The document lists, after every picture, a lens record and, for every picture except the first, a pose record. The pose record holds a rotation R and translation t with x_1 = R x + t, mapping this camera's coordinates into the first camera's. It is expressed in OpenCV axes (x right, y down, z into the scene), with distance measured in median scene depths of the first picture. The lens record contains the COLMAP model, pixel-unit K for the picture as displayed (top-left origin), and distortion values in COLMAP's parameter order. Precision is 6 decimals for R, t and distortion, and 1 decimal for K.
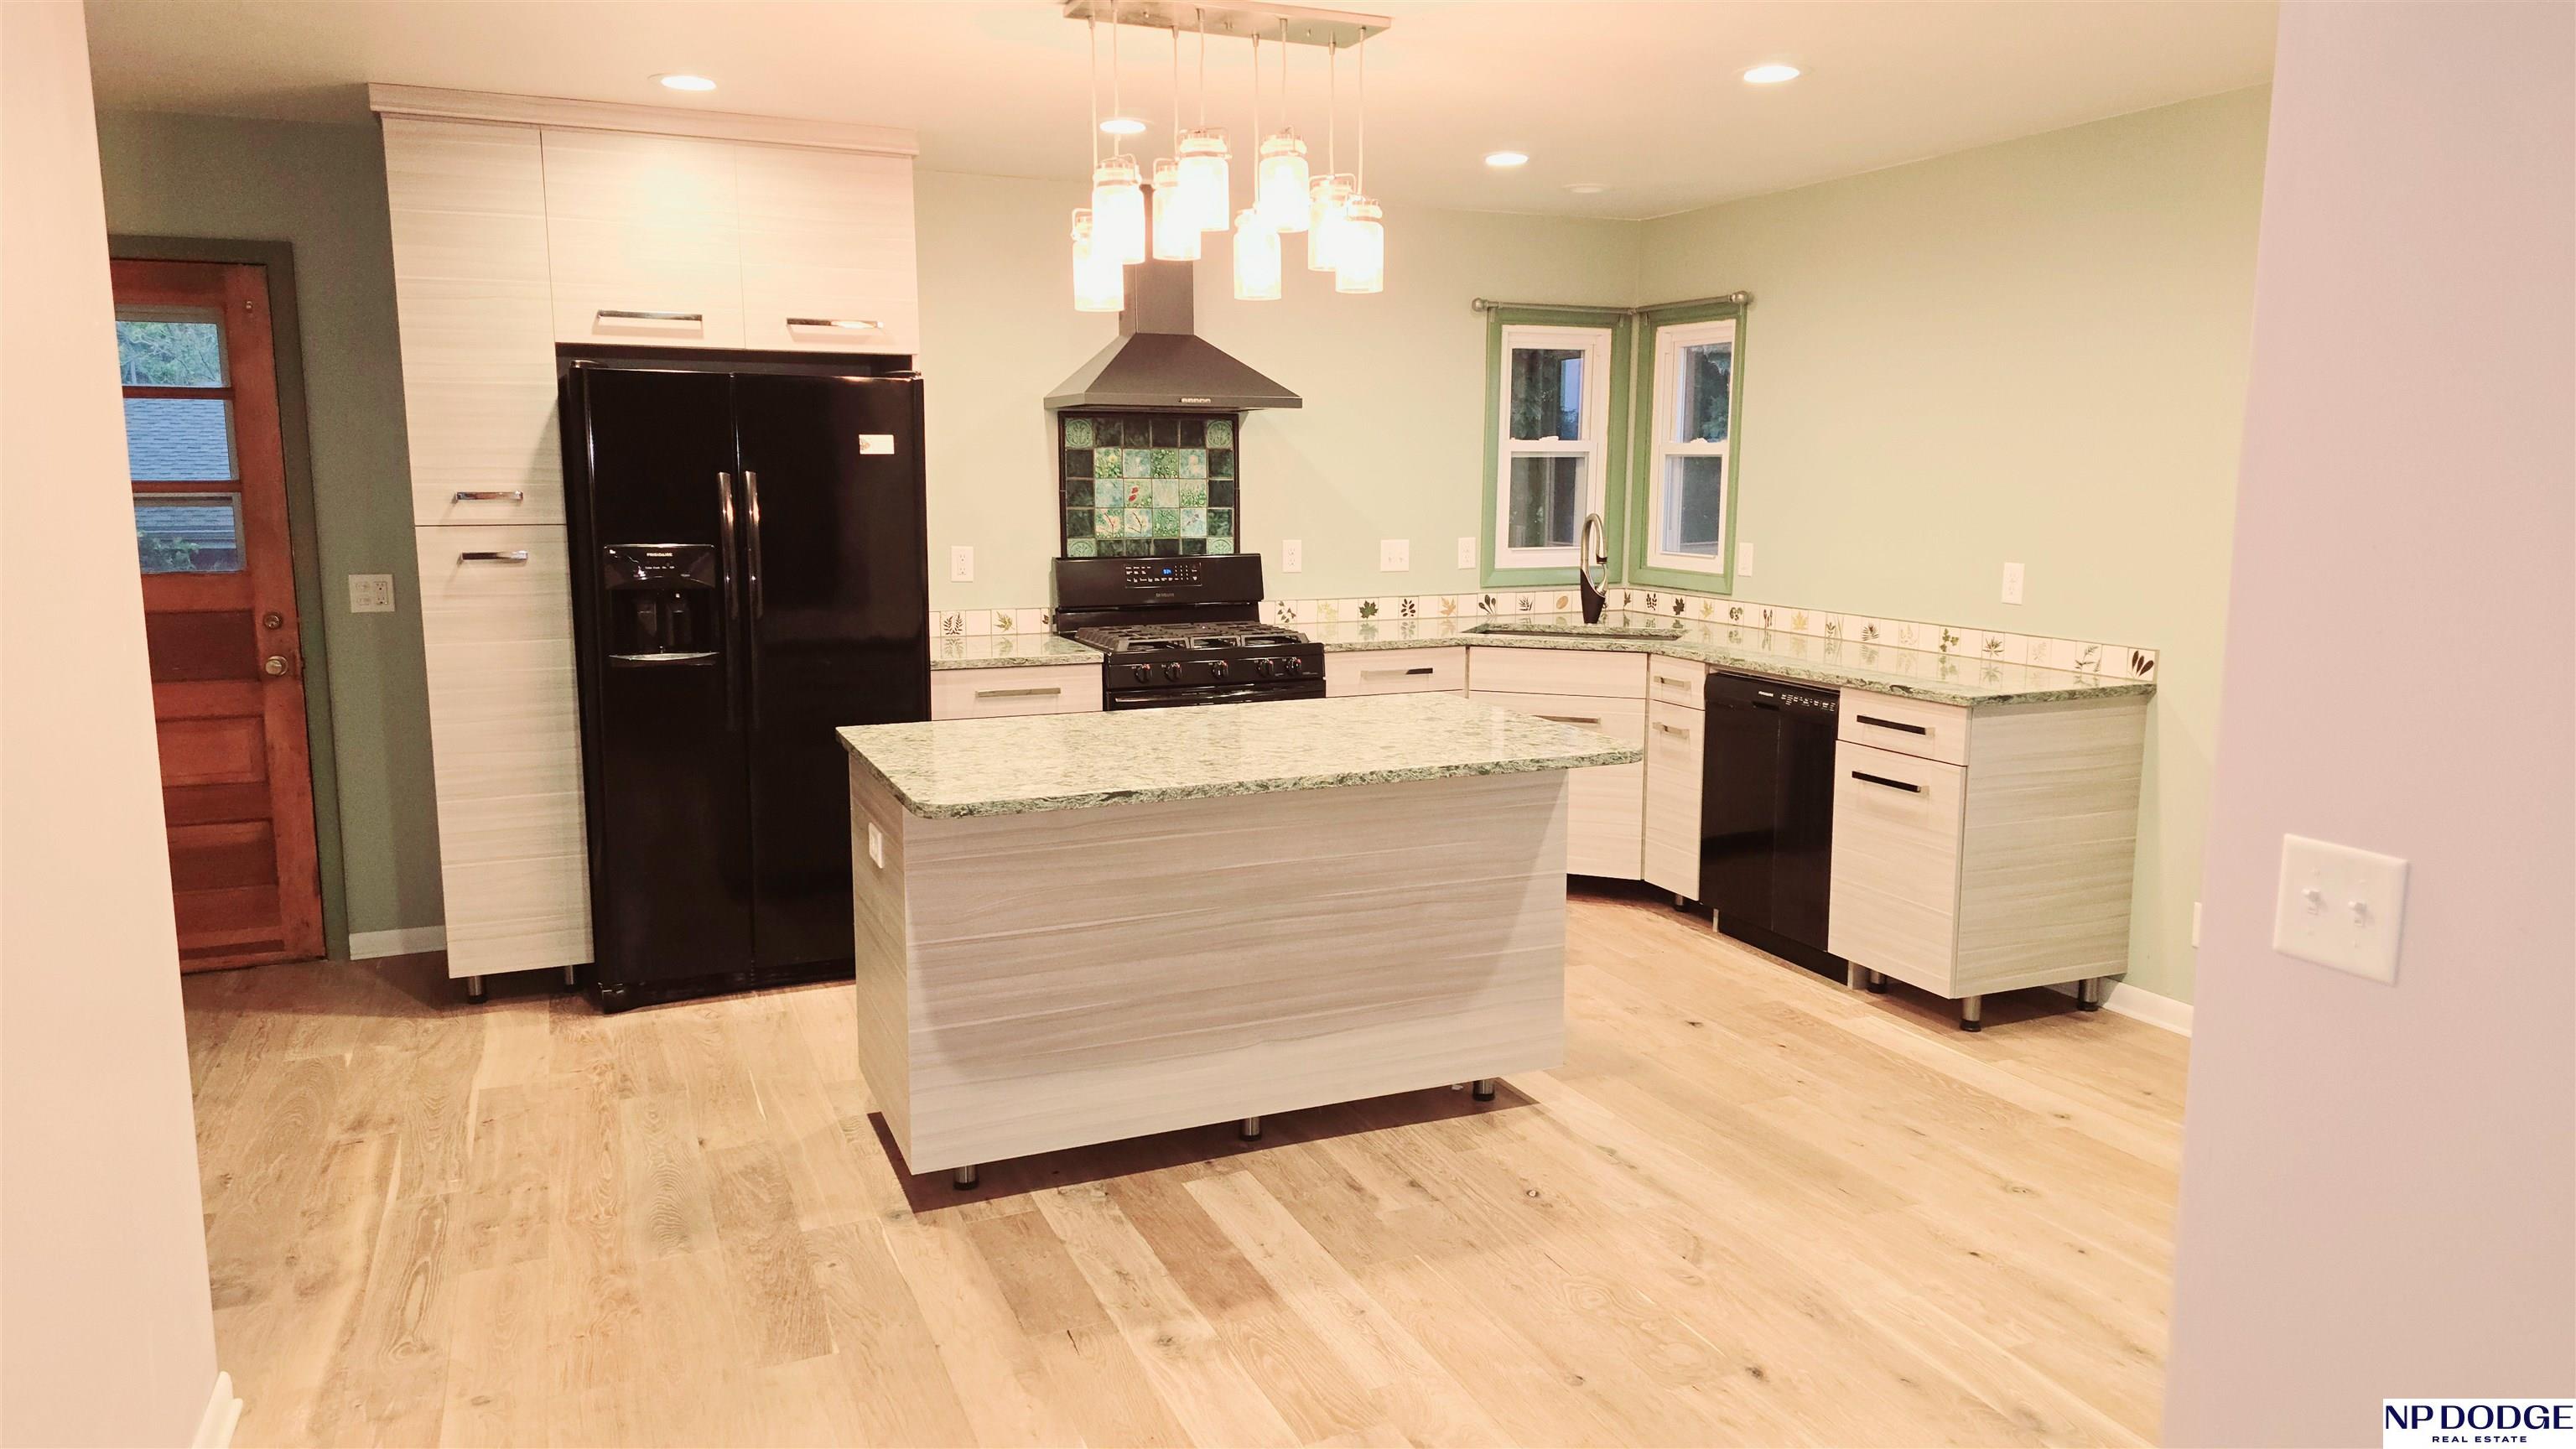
lens RADIAL K [[1673.6, 0, 1288.0], [0, 1673.6, 724.5], [0, 0, 1]] dist [0.081755, -0.089614]
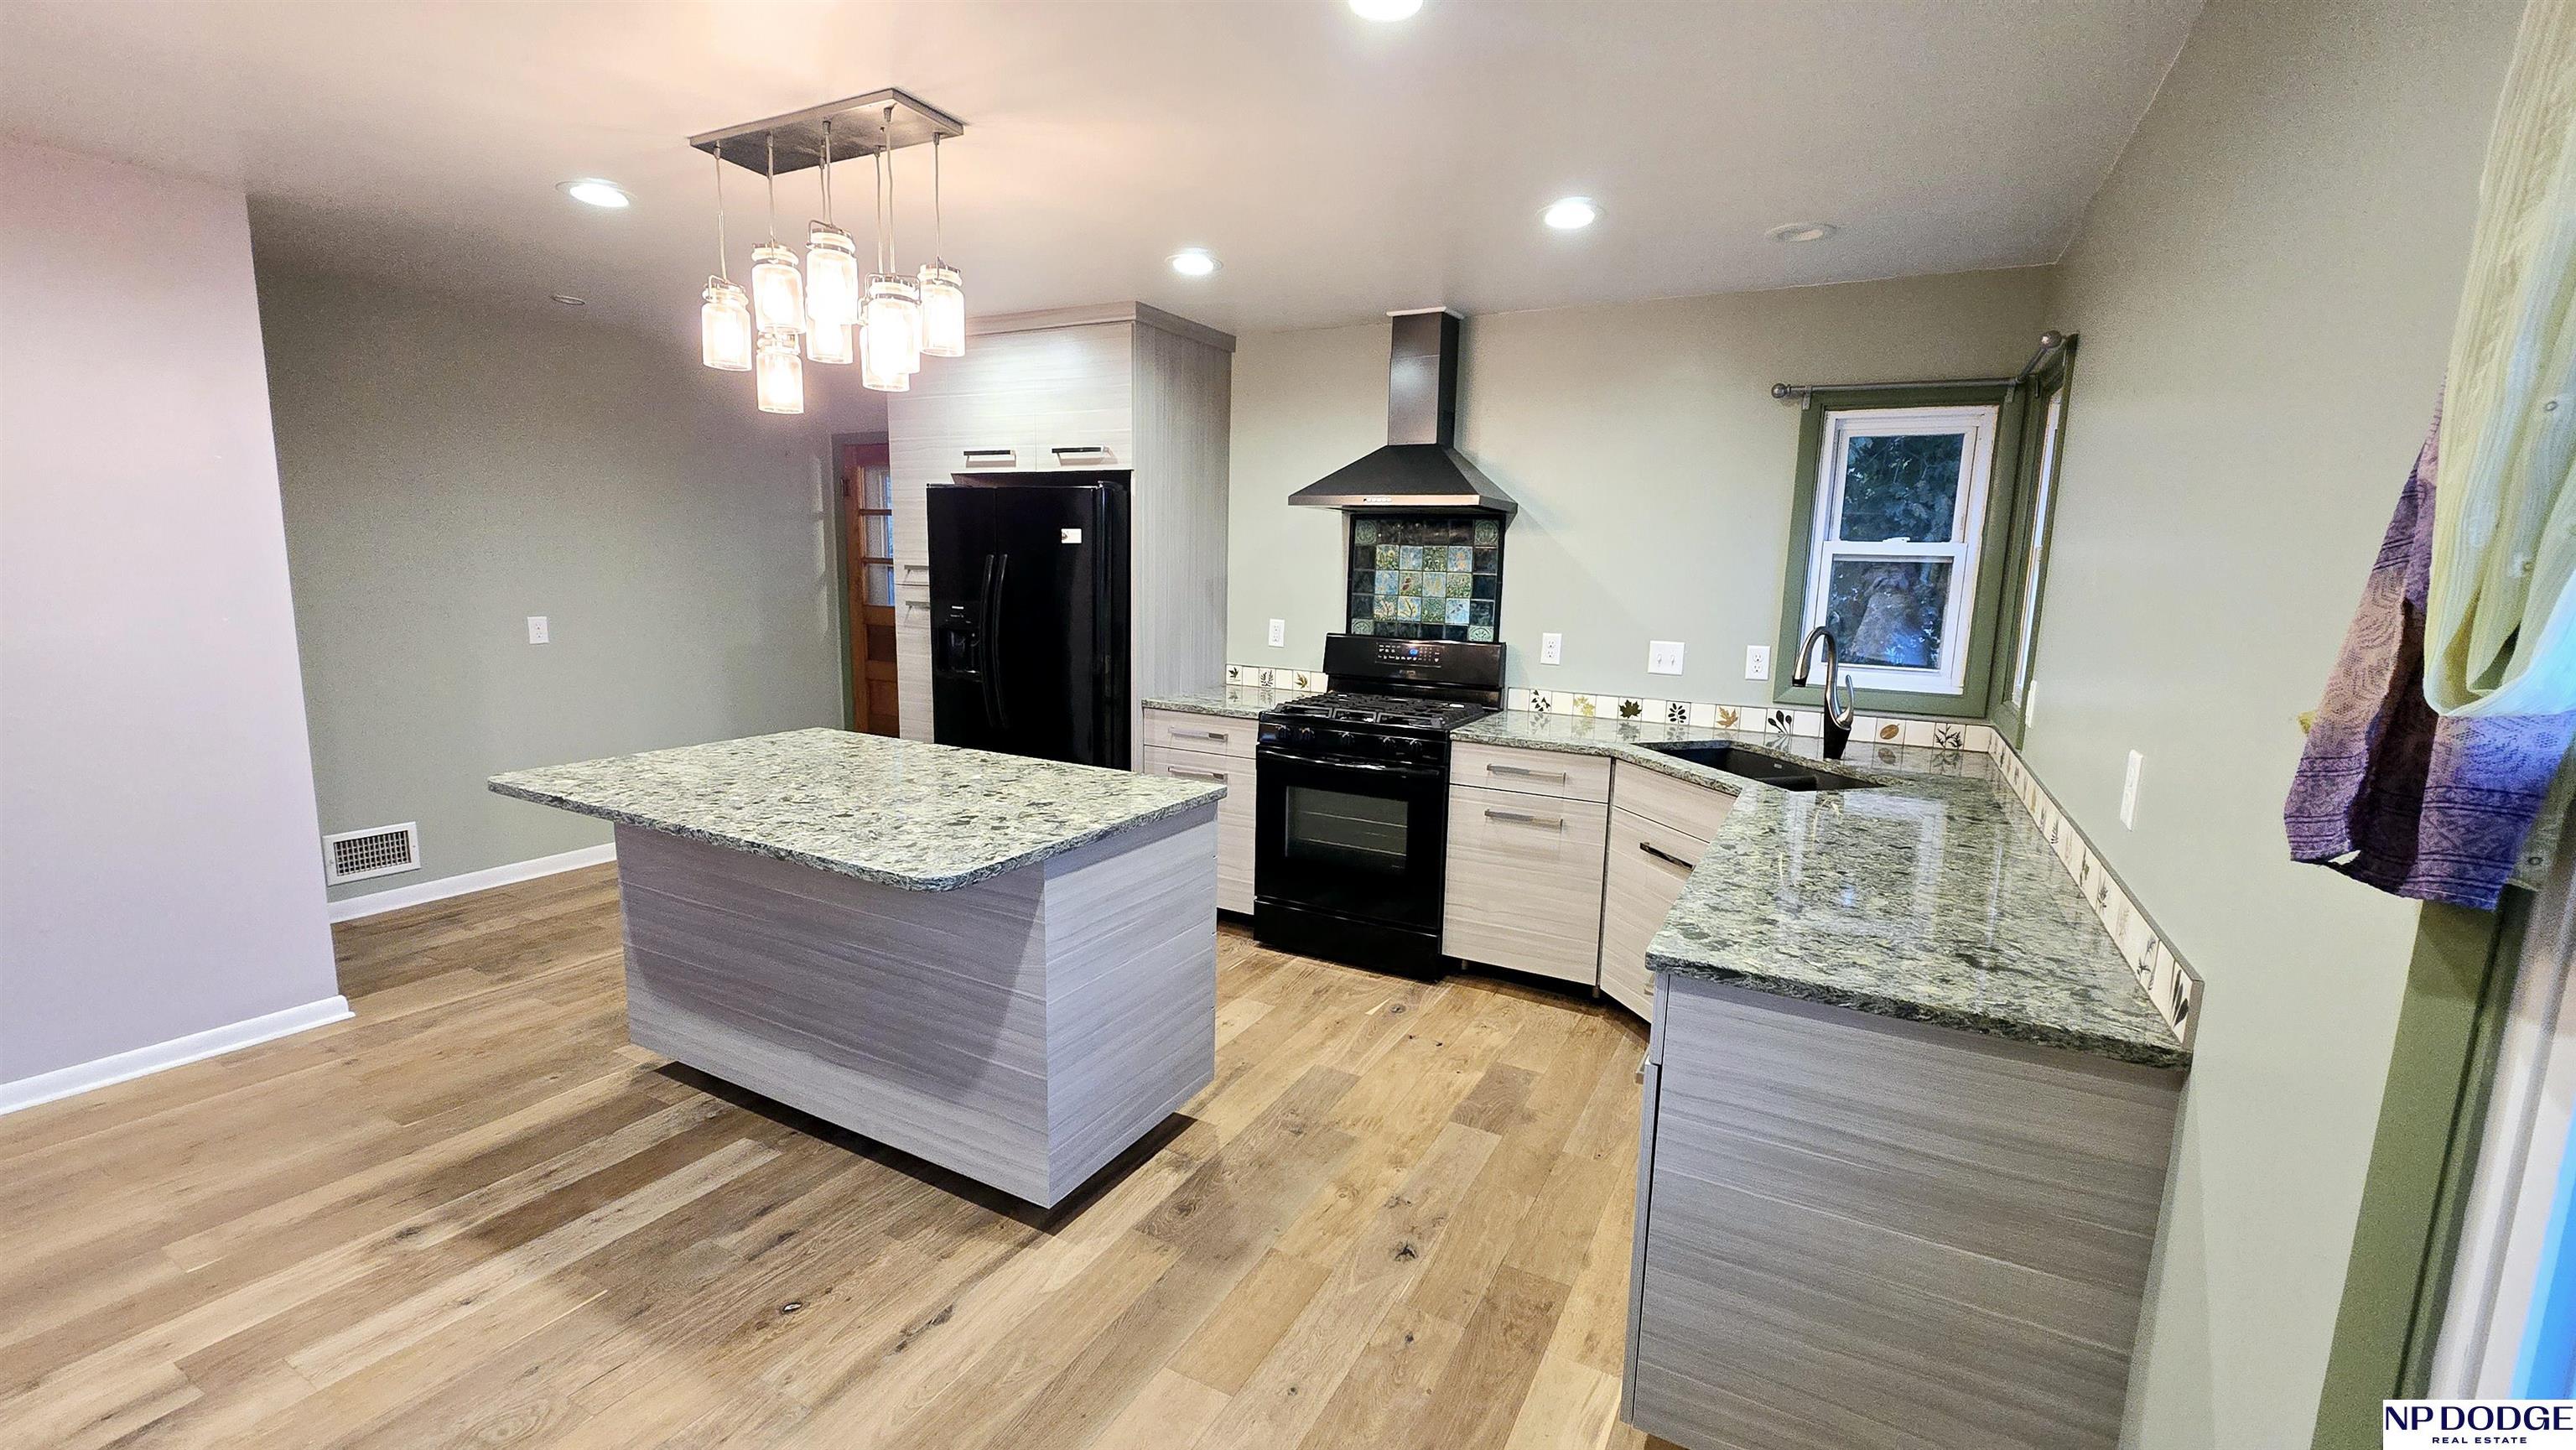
lens RADIAL K [[1055.9, 0, 1303.5], [0, 1055.9, 721.4], [0, 0, 1]] dist [-0.004698, 0.000098]
pose [[0.622729, 0.131846, -0.771249, 0.553672], [-0.144143, 0.988161, 0.052542, -0.089905], [0.769045, 0.078451, 0.634362, 0.614935]]
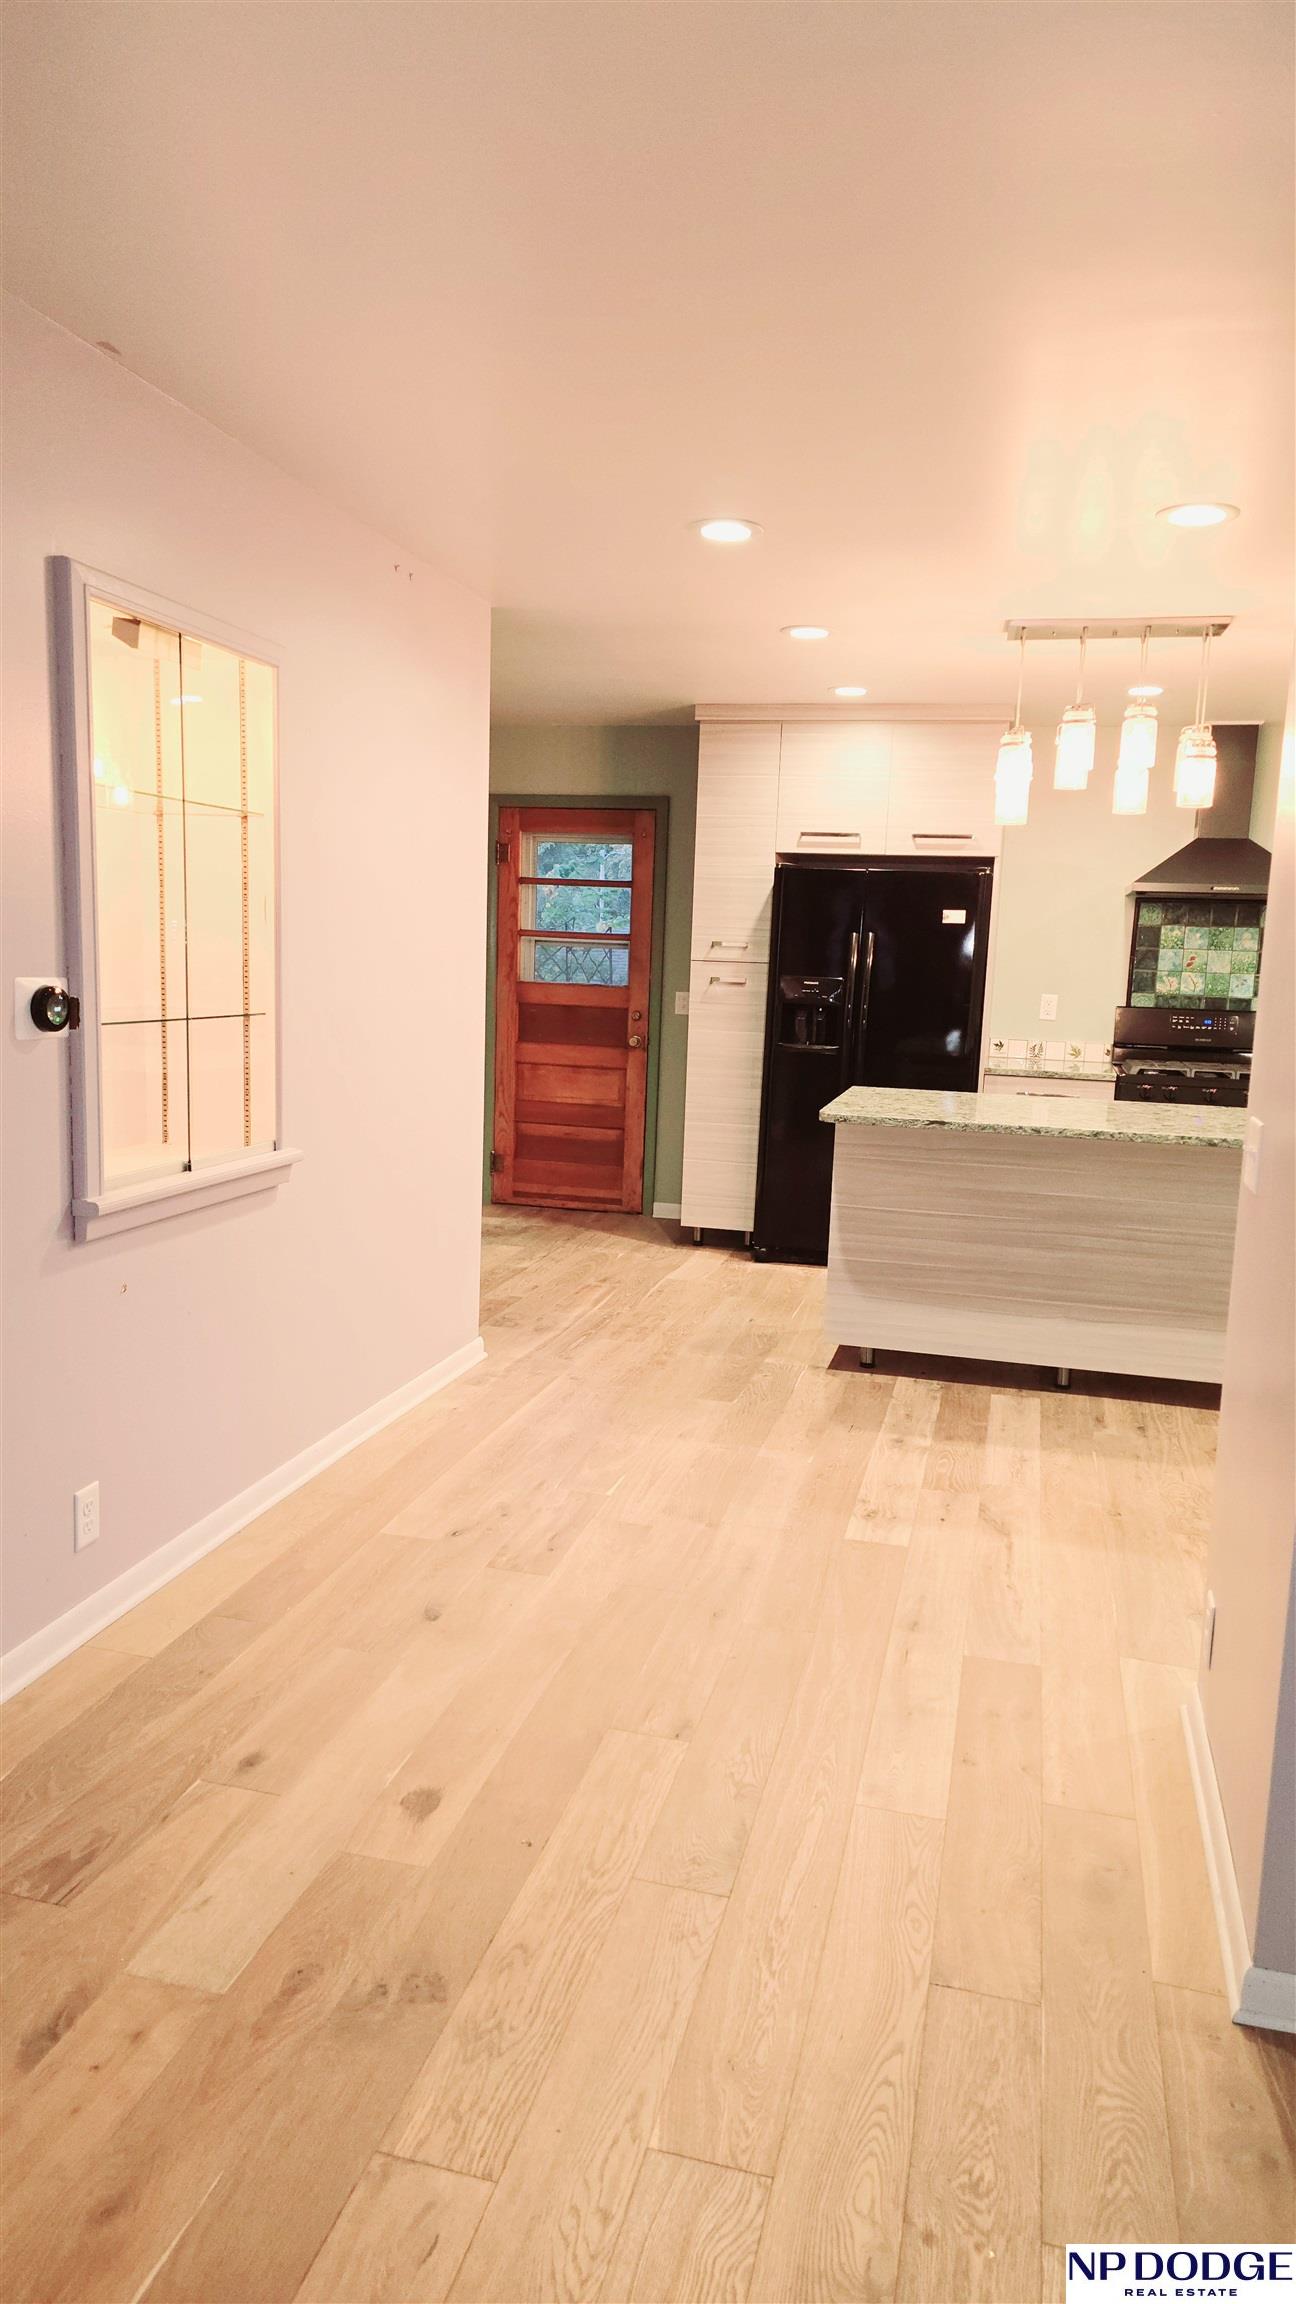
lens RADIAL K [[1493.0, 0, 662.7], [0, 1493.0, 1182.5], [0, 0, 1]] dist [0.081632, -0.085441]
pose [[0.797508, 0.122980, -0.590641, 0.367882], [-0.126885, 0.991297, 0.035077, 0.054588], [0.589815, 0.046969, 0.806172, -0.220317]]
